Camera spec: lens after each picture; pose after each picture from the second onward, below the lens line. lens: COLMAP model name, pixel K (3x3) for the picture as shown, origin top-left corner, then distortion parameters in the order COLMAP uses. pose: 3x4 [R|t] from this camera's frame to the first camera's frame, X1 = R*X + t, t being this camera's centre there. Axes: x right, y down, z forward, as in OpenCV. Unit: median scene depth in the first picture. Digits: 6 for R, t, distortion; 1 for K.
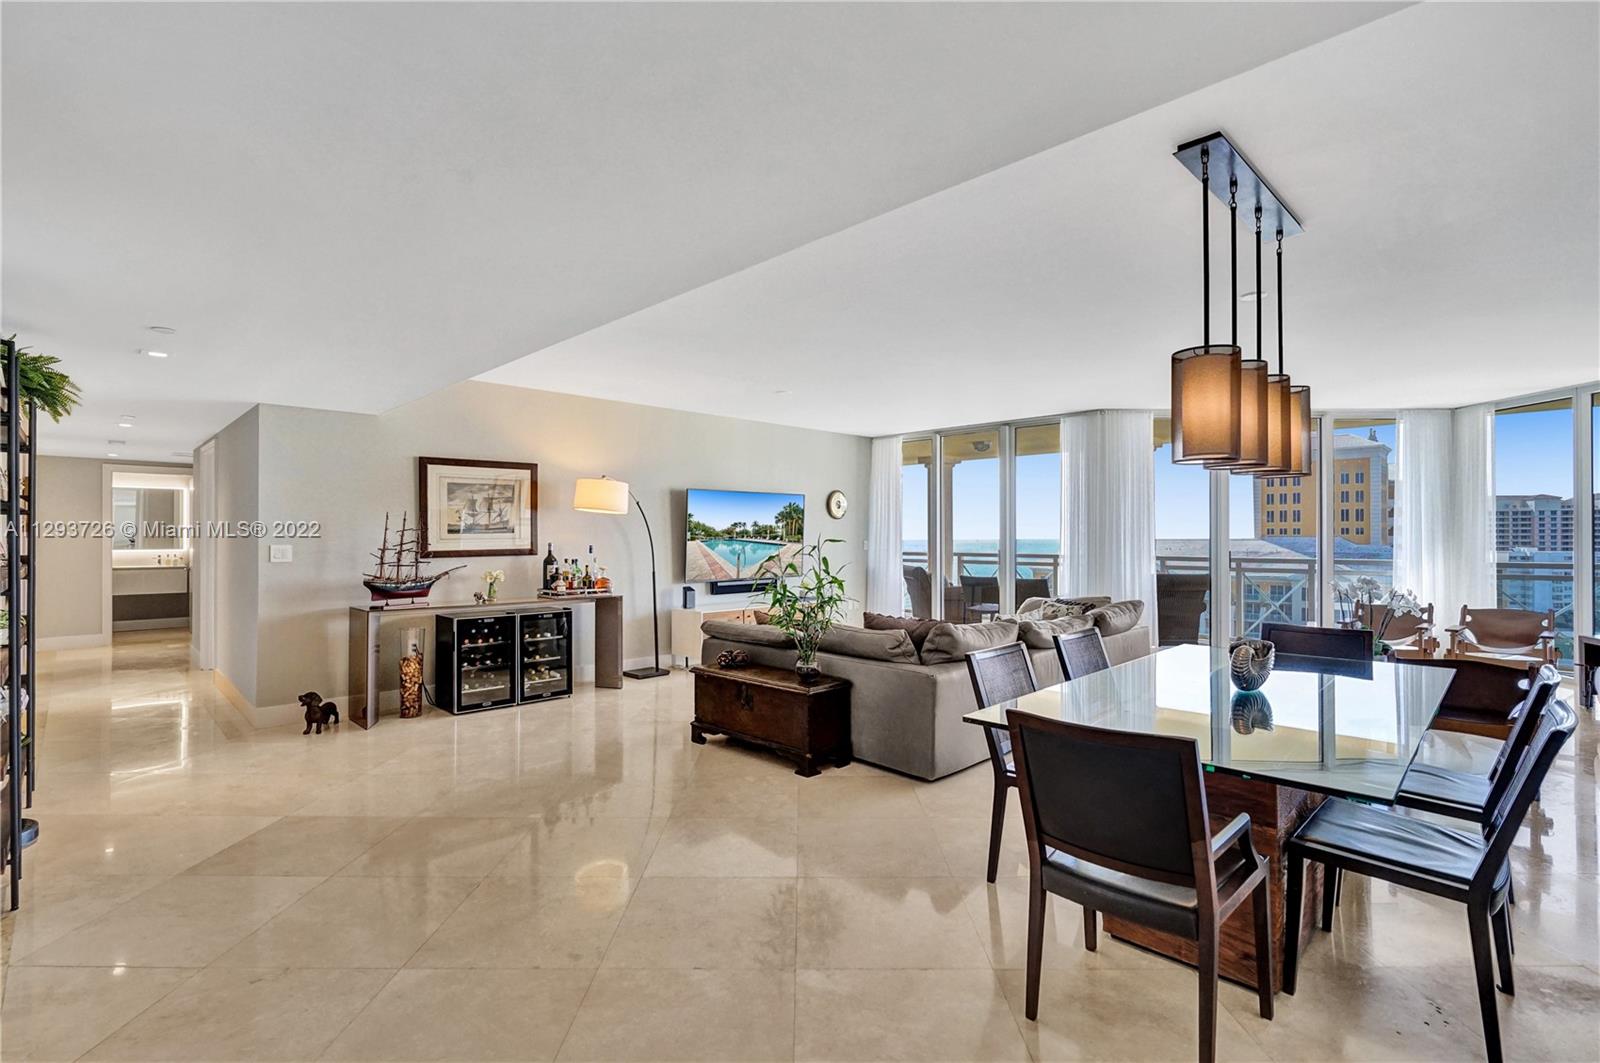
lens RADIAL K [[745.9, 0, 792.2], [0, 745.9, 529.5], [0, 0, 1]] dist [-0.002660, 0.001400]
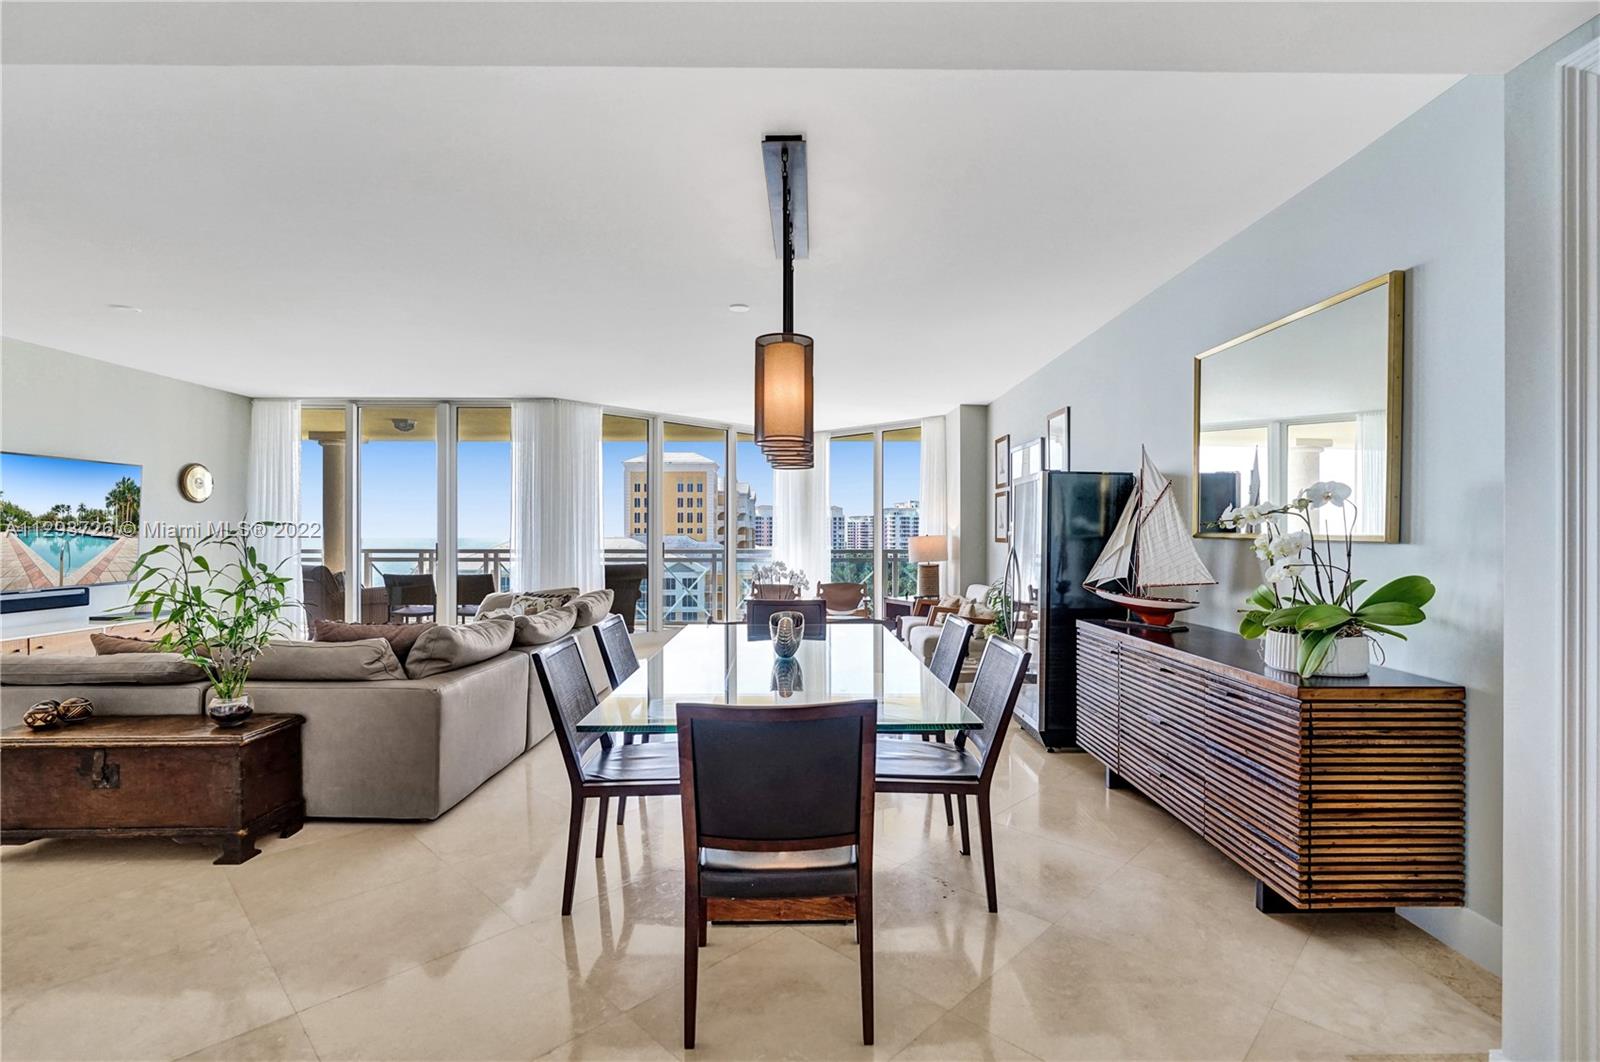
lens RADIAL K [[745.9, 0, 790.0], [0, 745.9, 537.3], [0, 0, 1]] dist [-0.002660, 0.001400]
pose [[0.693557, 0.001451, 0.720400, -0.115242], [-0.007934, 0.999953, 0.005624, 0.020232], [-0.720358, -0.009616, 0.693536, 0.145999]]
